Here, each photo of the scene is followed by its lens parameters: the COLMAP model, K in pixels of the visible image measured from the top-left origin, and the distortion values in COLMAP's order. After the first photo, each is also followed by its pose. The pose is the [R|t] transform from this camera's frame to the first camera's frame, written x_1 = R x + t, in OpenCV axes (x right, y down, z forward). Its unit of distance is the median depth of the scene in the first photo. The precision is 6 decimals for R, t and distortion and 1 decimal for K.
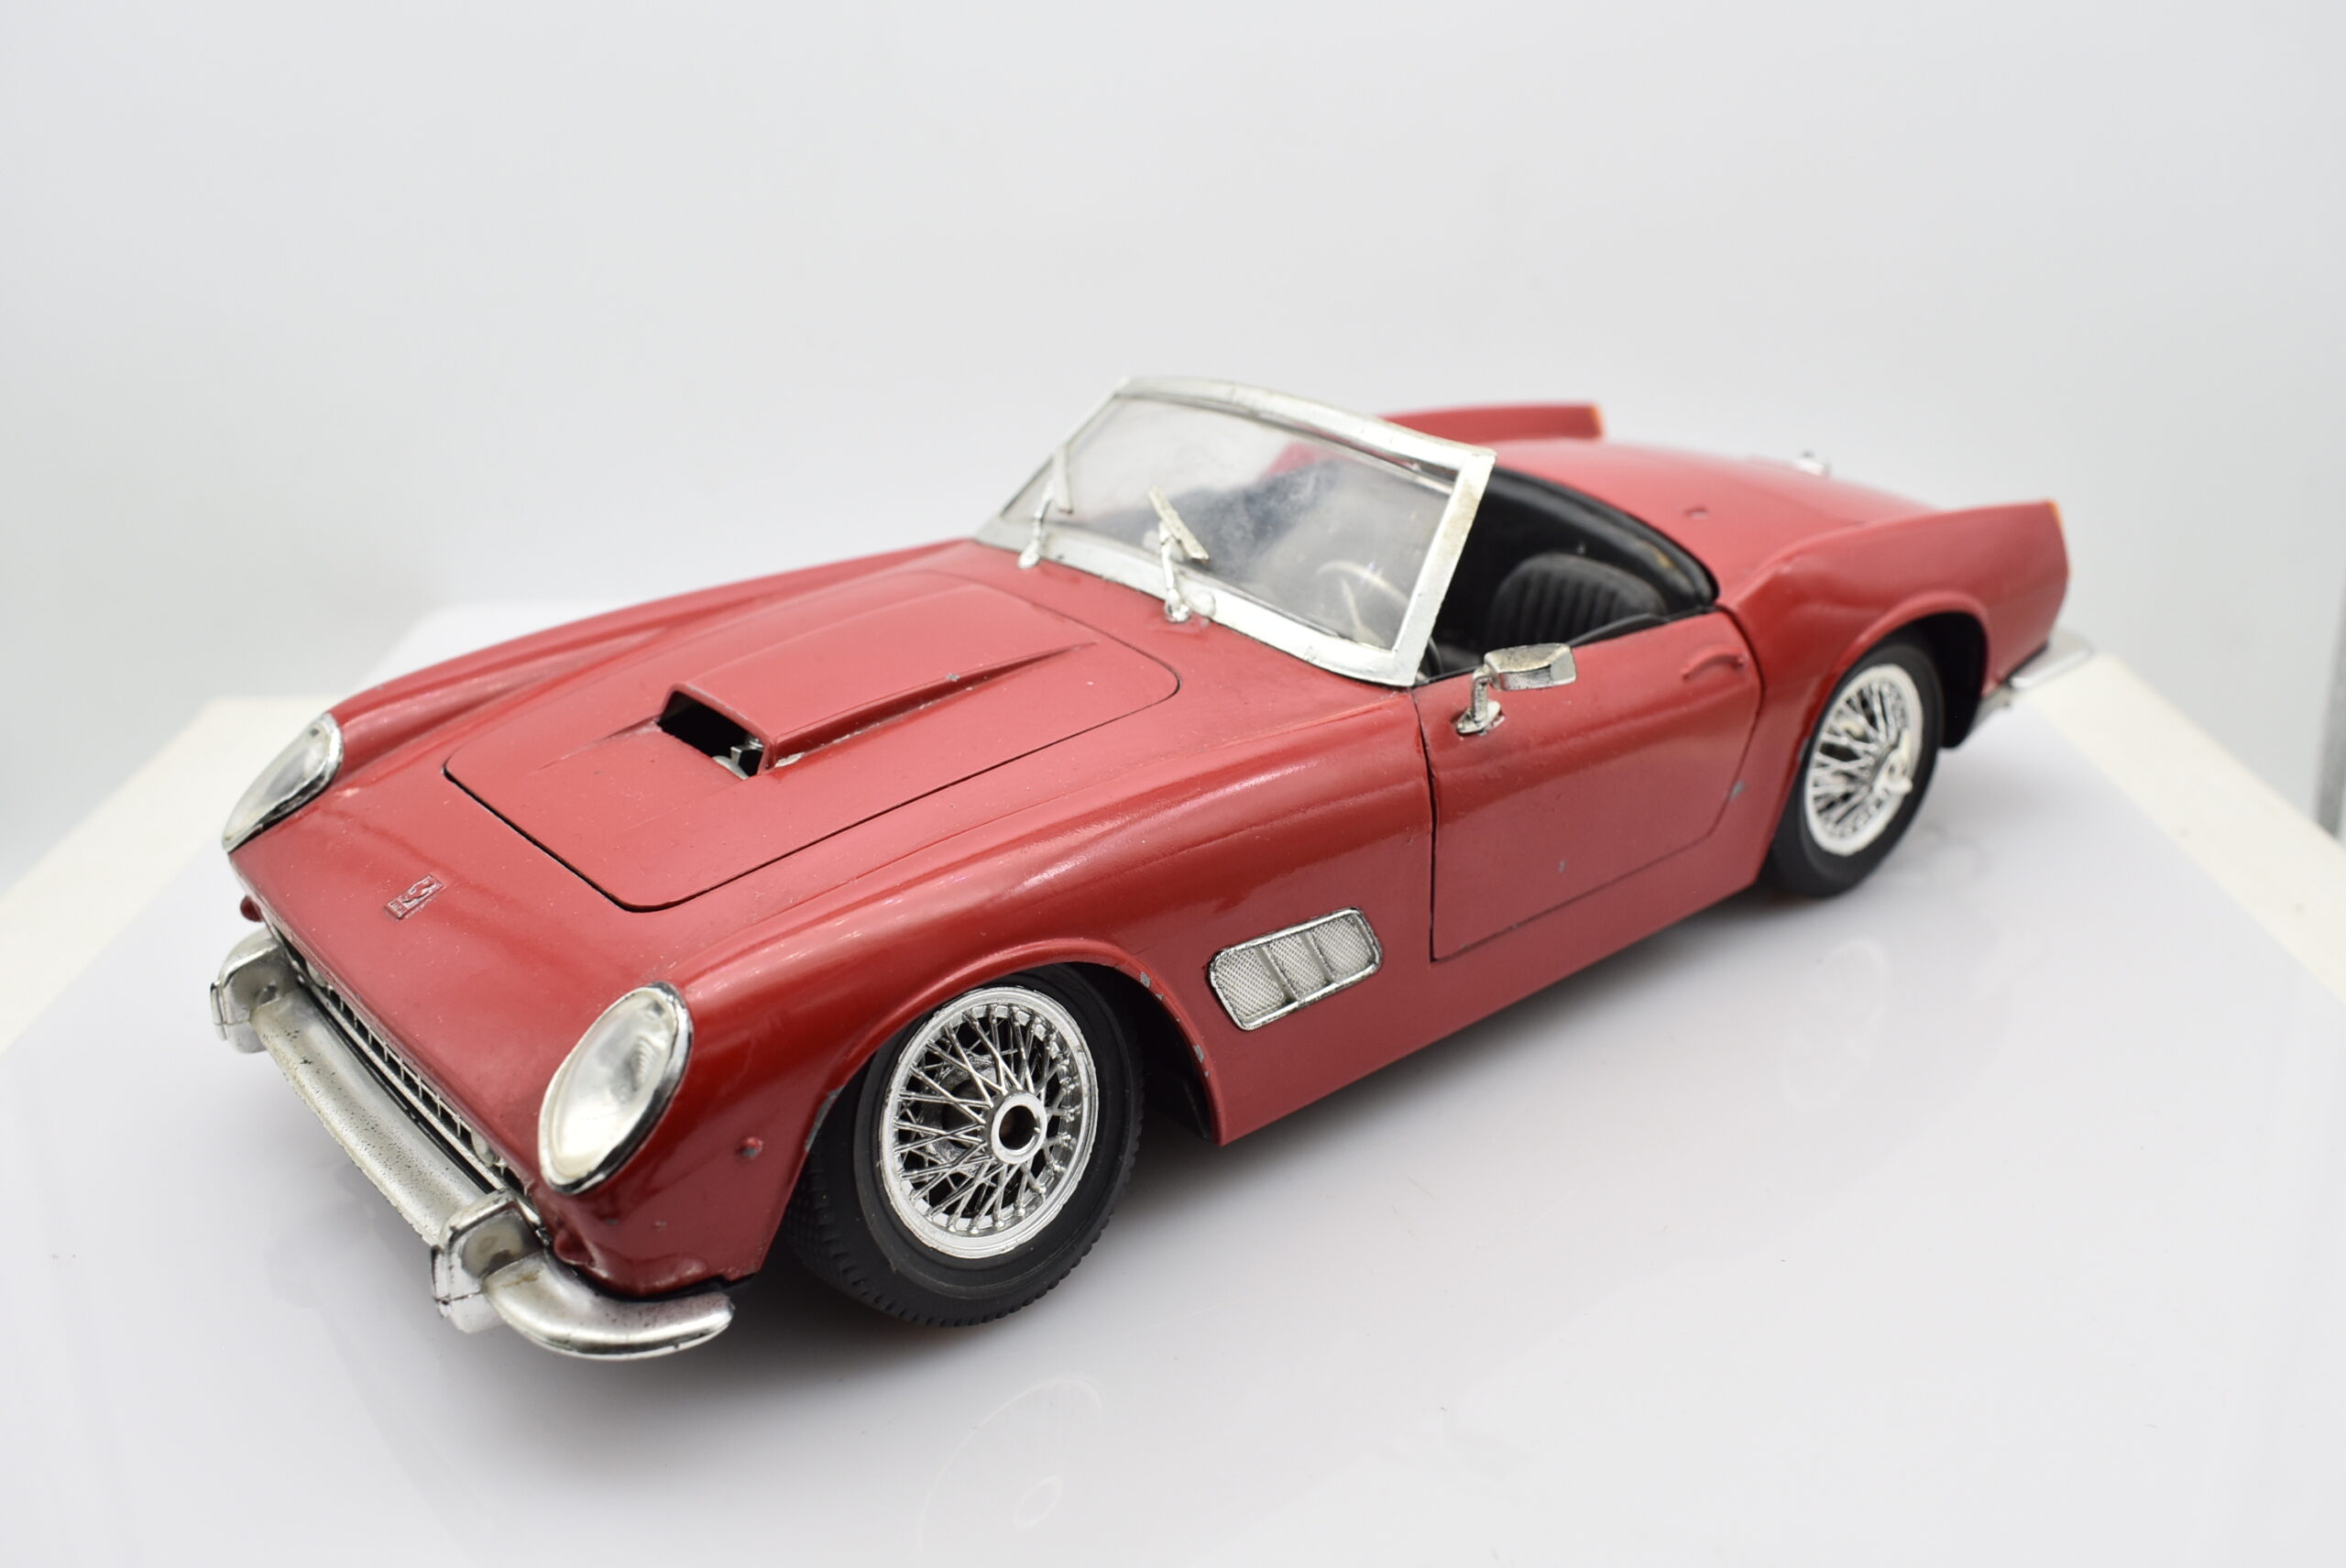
lens RADIAL K [[2141.9, 0, 1202.1], [0, 2141.9, 781.4], [0, 0, 1]] dist [-0.098160, 0.008765]
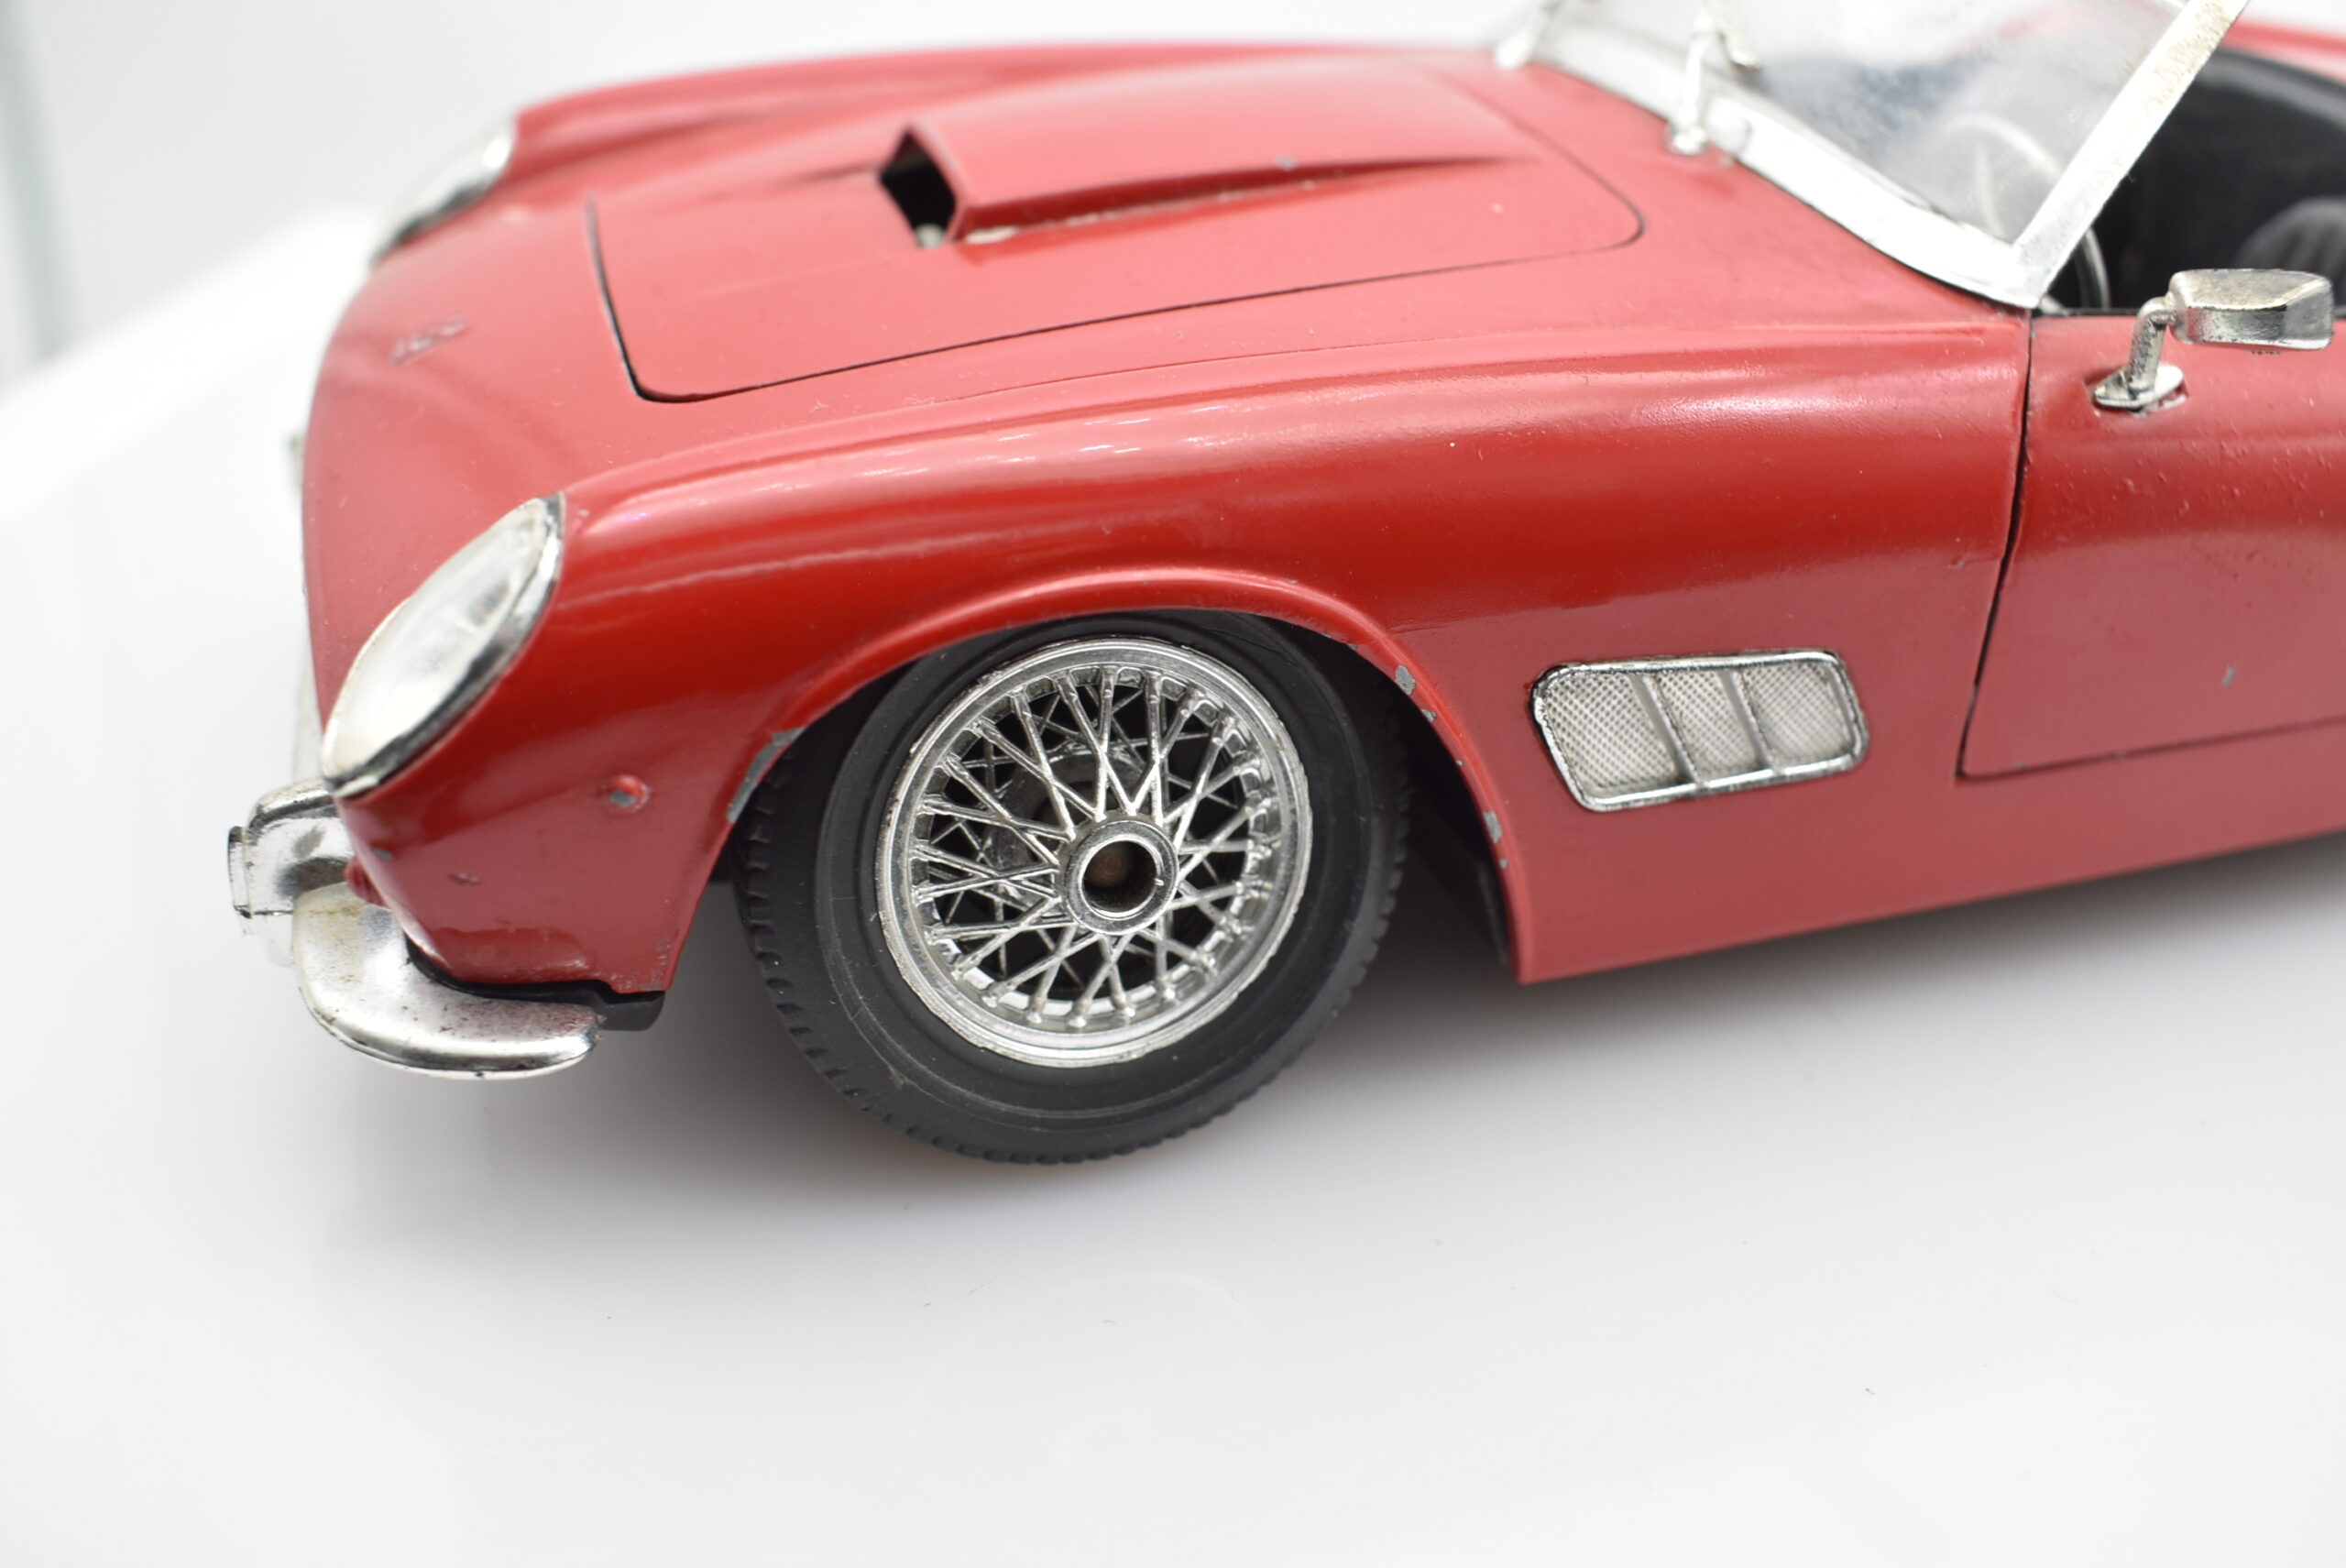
lens RADIAL K [[2141.9, 0, 1202.1], [0, 2141.9, 781.4], [0, 0, 1]] dist [-0.098160, 0.008765]
pose [[0.925301, 0.235540, -0.297218, 0.090575], [-0.194552, 0.967572, 0.161103, 0.032281], [0.325526, -0.091244, 0.941120, 0.383781]]
